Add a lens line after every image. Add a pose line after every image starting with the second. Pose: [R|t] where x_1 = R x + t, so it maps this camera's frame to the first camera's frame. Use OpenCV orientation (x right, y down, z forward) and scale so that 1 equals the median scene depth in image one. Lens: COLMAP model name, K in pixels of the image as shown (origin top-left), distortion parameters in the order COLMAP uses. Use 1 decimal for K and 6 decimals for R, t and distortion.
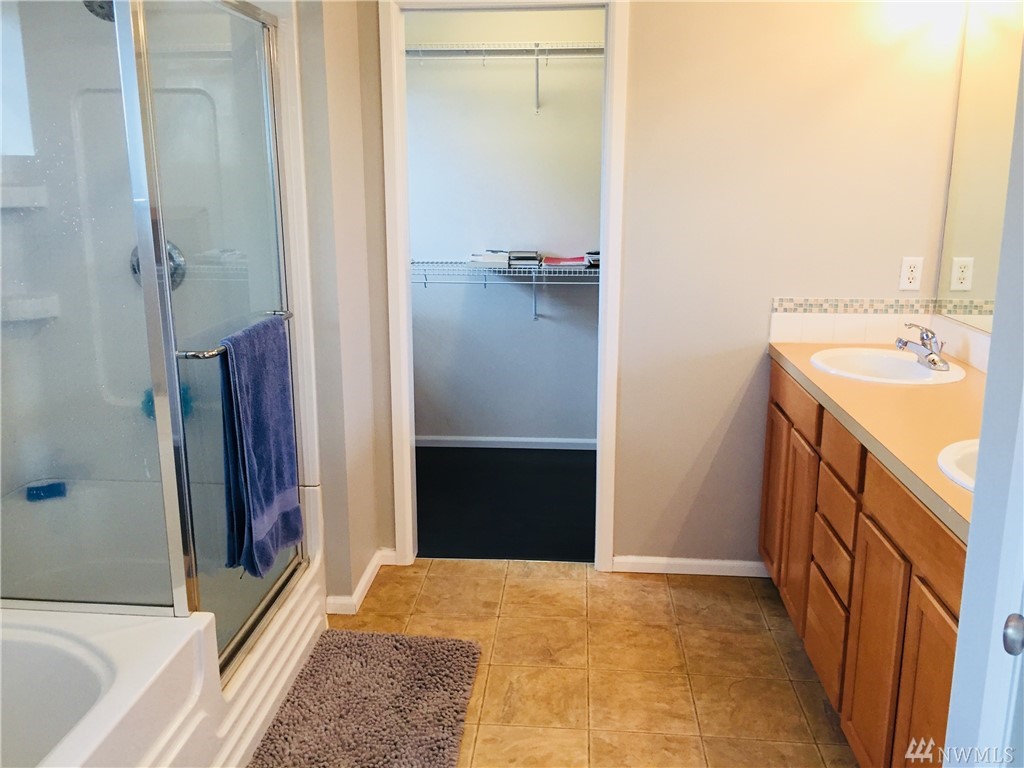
lens RADIAL K [[877.2, 0, 509.4], [0, 877.2, 386.4], [0, 0, 1]] dist [0.040033, -0.059817]
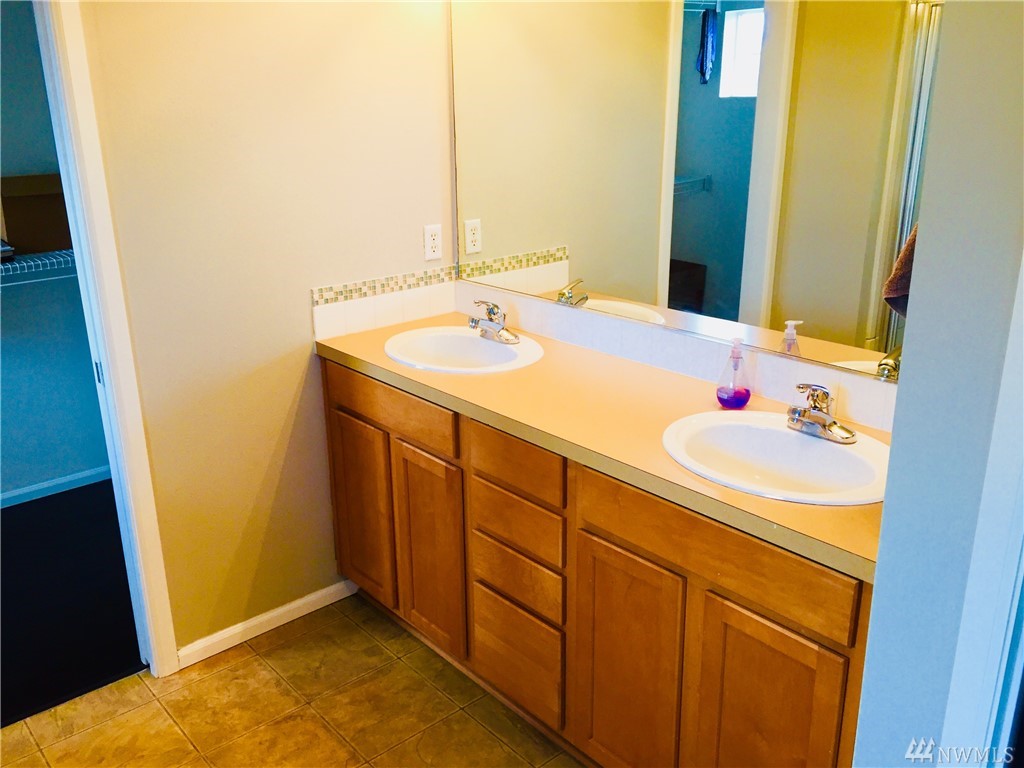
lens RADIAL K [[877.2, 0, 515.3], [0, 877.2, 373.9], [0, 0, 1]] dist [0.040033, -0.059817]
pose [[0.689335, -0.228120, 0.687589, -0.166938], [0.176674, 0.973407, 0.145823, -0.111199], [-0.702570, 0.020958, 0.711306, 0.264451]]
